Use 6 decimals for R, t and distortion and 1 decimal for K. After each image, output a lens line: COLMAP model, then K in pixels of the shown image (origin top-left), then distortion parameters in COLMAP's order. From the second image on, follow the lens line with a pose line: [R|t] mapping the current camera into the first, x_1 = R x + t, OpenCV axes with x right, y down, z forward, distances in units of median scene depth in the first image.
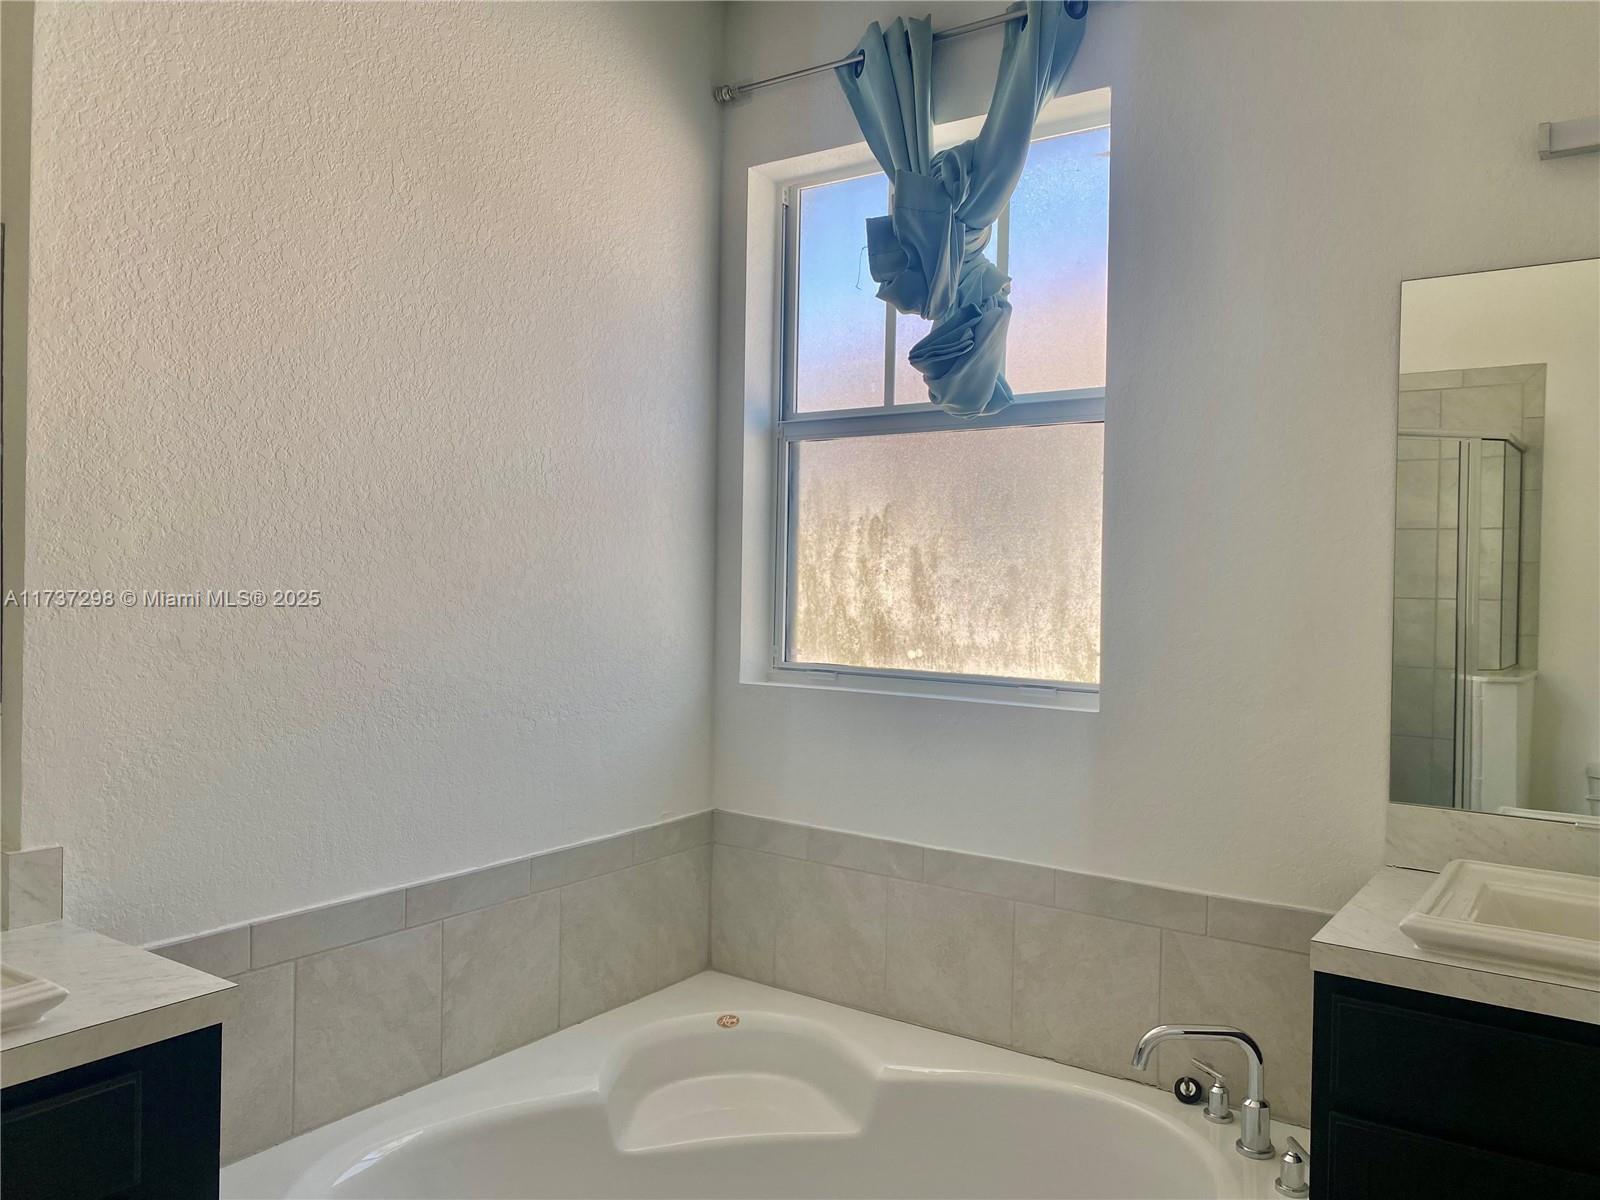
lens RADIAL K [[1233.0, 0, 793.7], [0, 1233.0, 593.9], [0, 0, 1]] dist [0.078688, -0.089159]
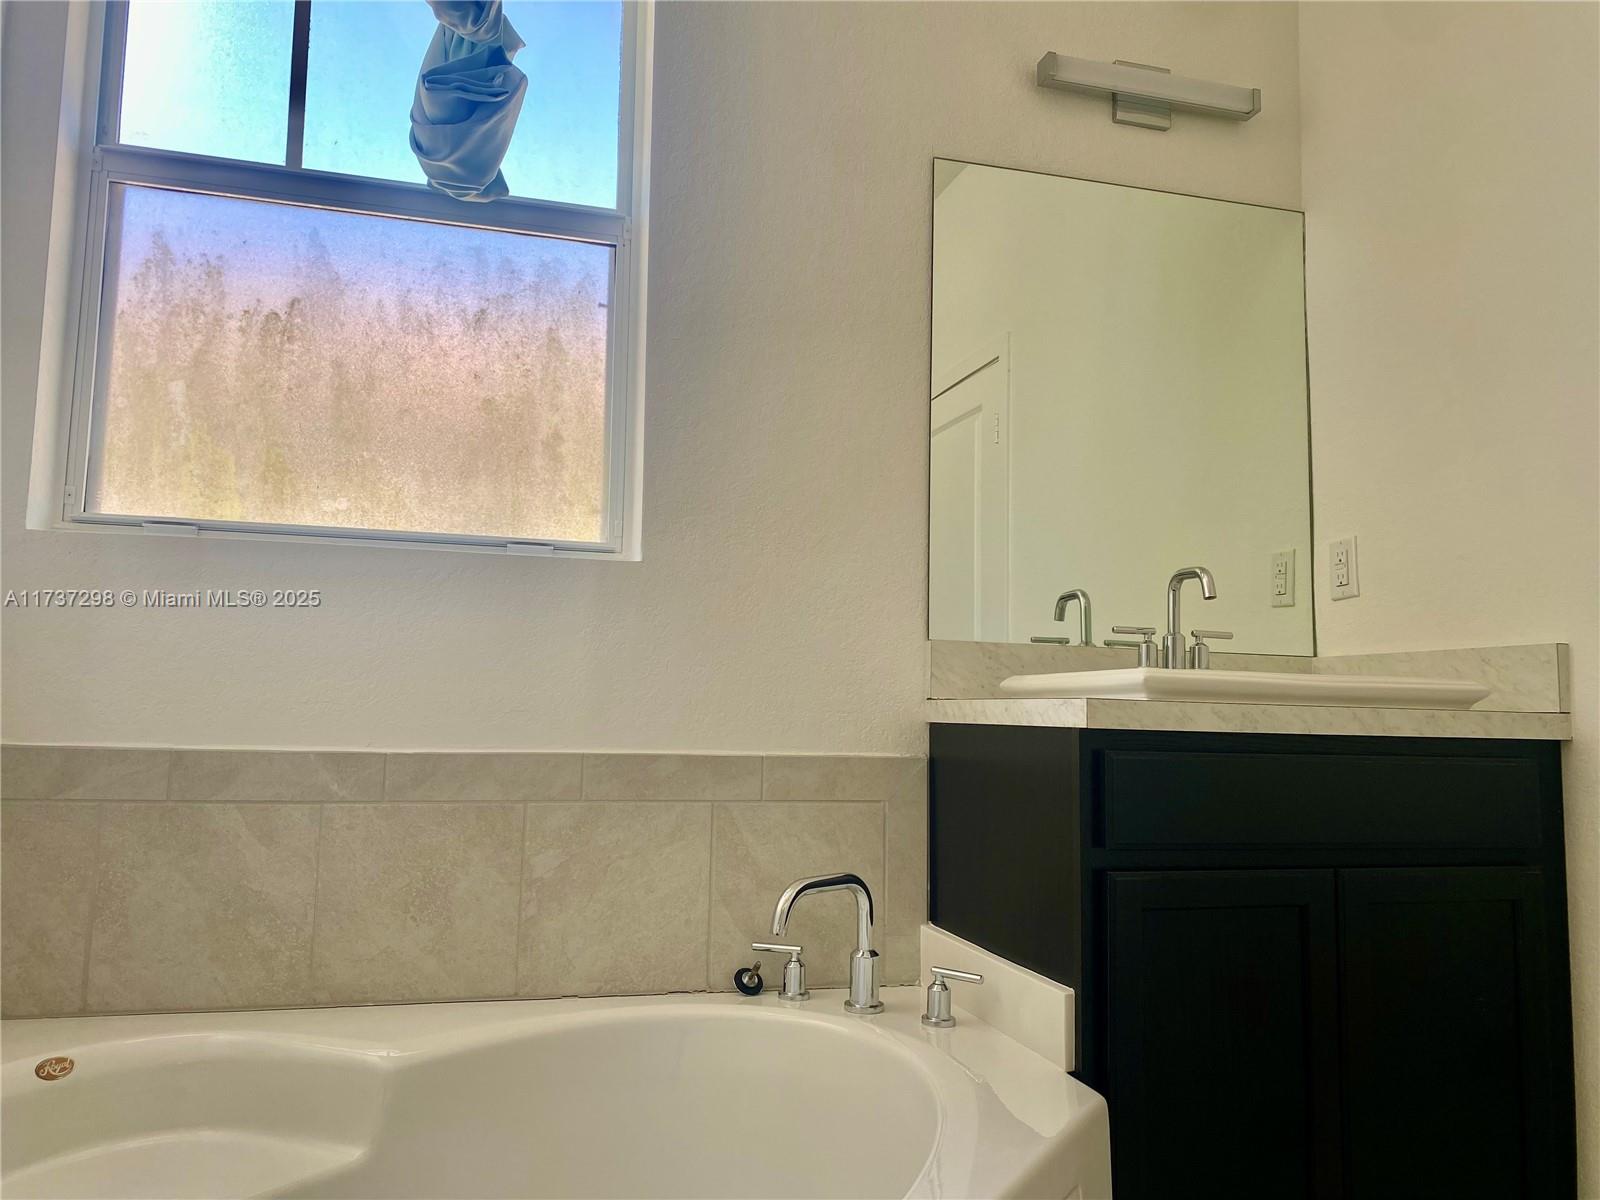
lens RADIAL K [[1233.0, 0, 794.7], [0, 1233.0, 586.4], [0, 0, 1]] dist [0.078688, -0.089159]
pose [[0.632525, 0.076598, 0.770743, -0.303597], [-0.000472, 0.995136, -0.098512, 0.175433], [-0.774540, 0.061948, 0.629484, 0.344101]]
